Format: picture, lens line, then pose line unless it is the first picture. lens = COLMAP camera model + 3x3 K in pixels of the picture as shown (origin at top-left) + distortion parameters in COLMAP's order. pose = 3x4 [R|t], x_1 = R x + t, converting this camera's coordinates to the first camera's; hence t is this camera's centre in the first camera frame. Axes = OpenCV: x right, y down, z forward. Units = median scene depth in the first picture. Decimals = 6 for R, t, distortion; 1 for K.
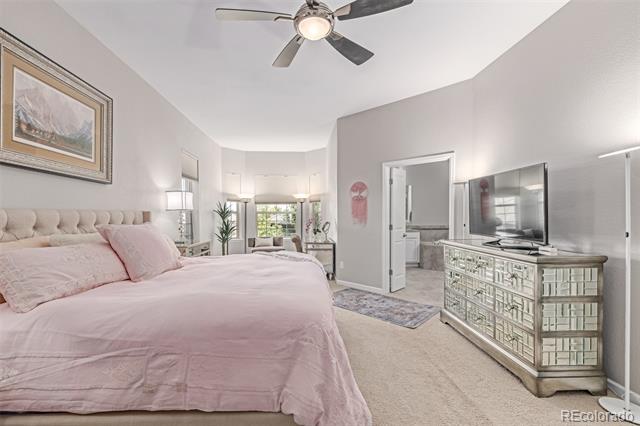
lens RADIAL K [[273.7, 0, 312.0], [0, 273.7, 221.2], [0, 0, 1]] dist [0.000908, 0.000043]
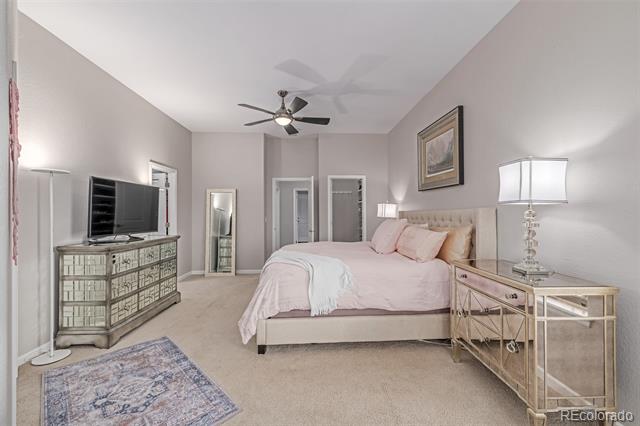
lens RADIAL K [[268.9, 0, 321.5], [0, 268.9, 212.3], [0, 0, 1]] dist [0.000121, 0.000045]
pose [[-0.999962, 0.008679, -0.000049, -0.131678], [0.008676, 0.999745, 0.020843, -0.037549], [0.000230, 0.020842, -0.999783, 1.532381]]
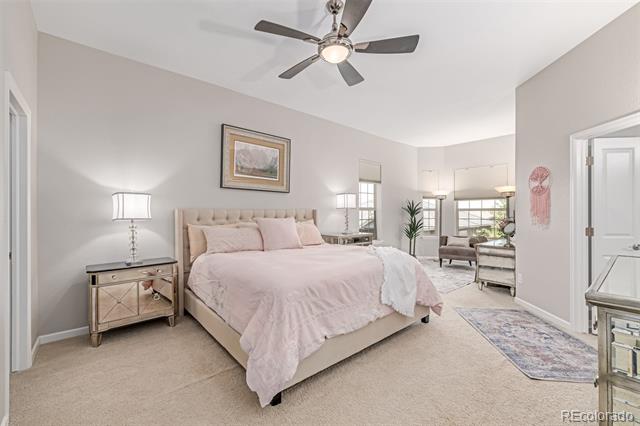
lens RADIAL K [[268.9, 0, 321.5], [0, 268.9, 212.3], [0, 0, 1]] dist [0.000121, 0.000045]
pose [[0.622281, 0.002619, -0.782789, 0.455843], [-0.019591, 0.999733, -0.012228, -0.004544], [0.782549, 0.022945, 0.622167, 0.128876]]
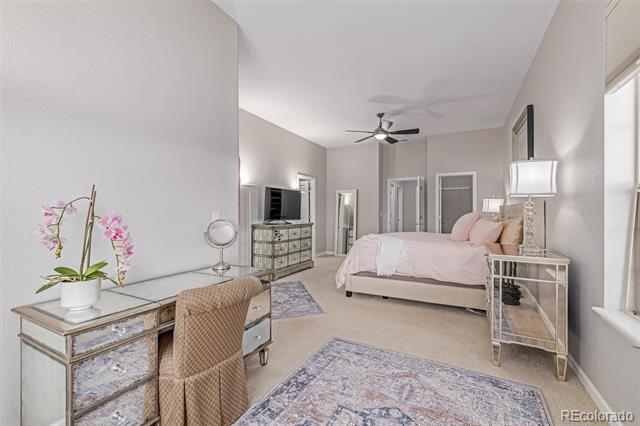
lens RADIAL K [[268.9, 0, 321.5], [0, 268.9, 212.3], [0, 0, 1]] dist [0.000121, 0.000045]
pose [[-0.861660, 0.002295, 0.507480, -0.405719], [0.015237, 0.999656, 0.021350, -0.023610], [-0.507257, 0.026129, -0.861399, 1.797439]]
